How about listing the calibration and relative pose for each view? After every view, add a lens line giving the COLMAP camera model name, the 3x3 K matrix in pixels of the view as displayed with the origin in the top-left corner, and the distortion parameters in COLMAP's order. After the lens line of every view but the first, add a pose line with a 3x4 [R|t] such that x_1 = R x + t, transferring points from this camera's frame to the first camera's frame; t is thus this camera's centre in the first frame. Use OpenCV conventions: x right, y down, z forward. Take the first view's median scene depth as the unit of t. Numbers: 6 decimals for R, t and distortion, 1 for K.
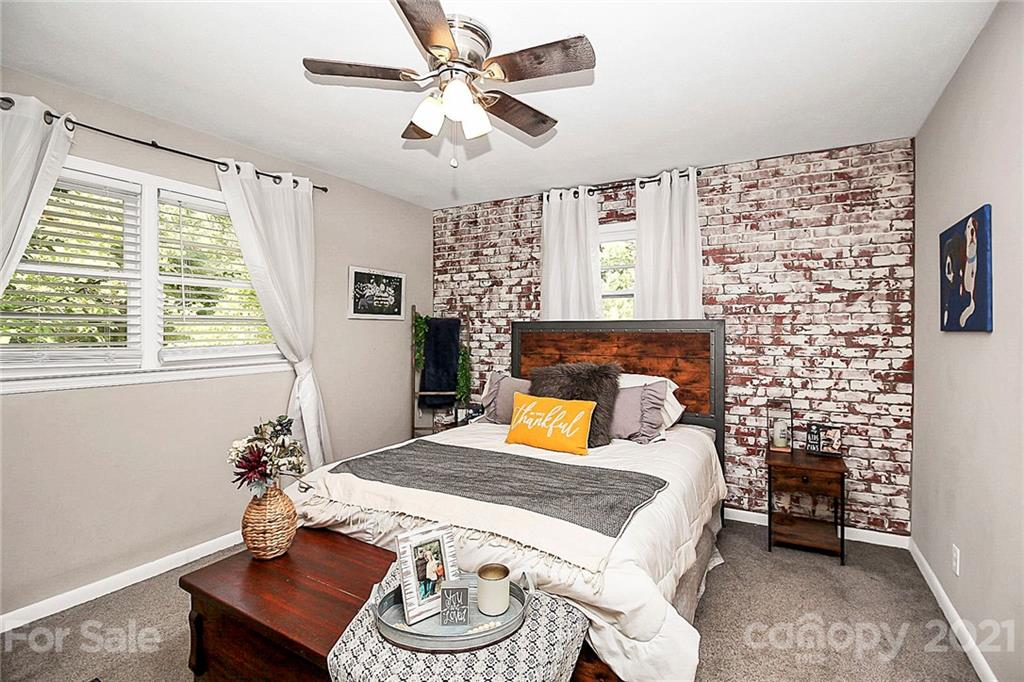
lens RADIAL K [[491.0, 0, 508.0], [0, 491.0, 324.2], [0, 0, 1]] dist [-0.001183, -0.000612]
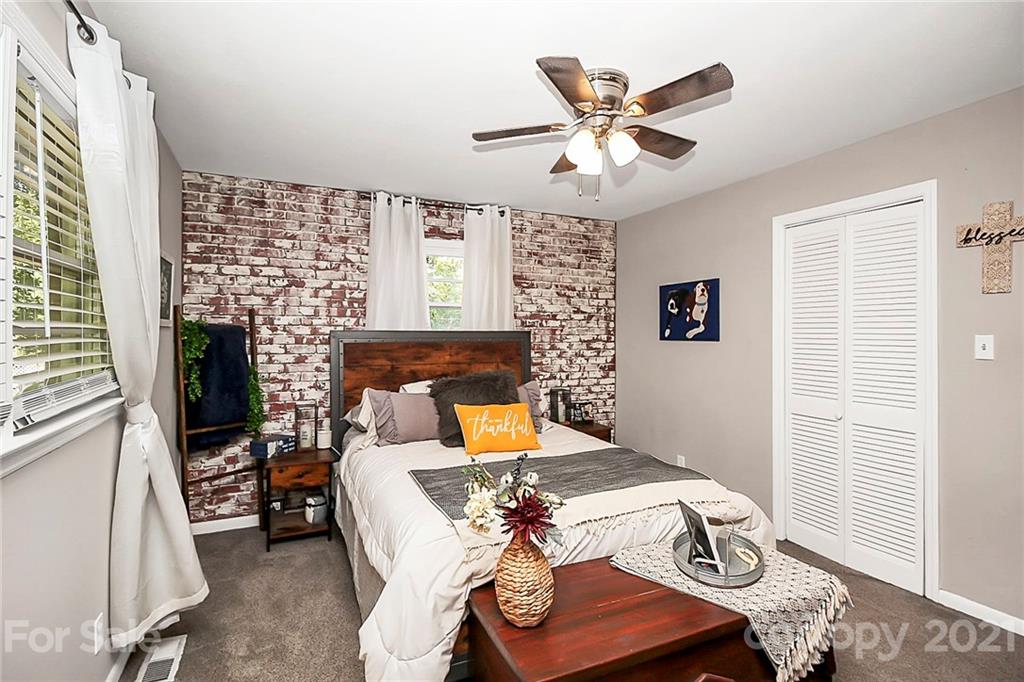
lens RADIAL K [[494.5, 0, 511.8], [0, 494.5, 325.6], [0, 0, 1]] dist [-0.002504, -0.012889]
pose [[0.566976, 0.013237, 0.823628, -0.600392], [-0.011085, 0.999903, -0.008440, -0.011328], [-0.823660, -0.004344, 0.567067, 0.272075]]
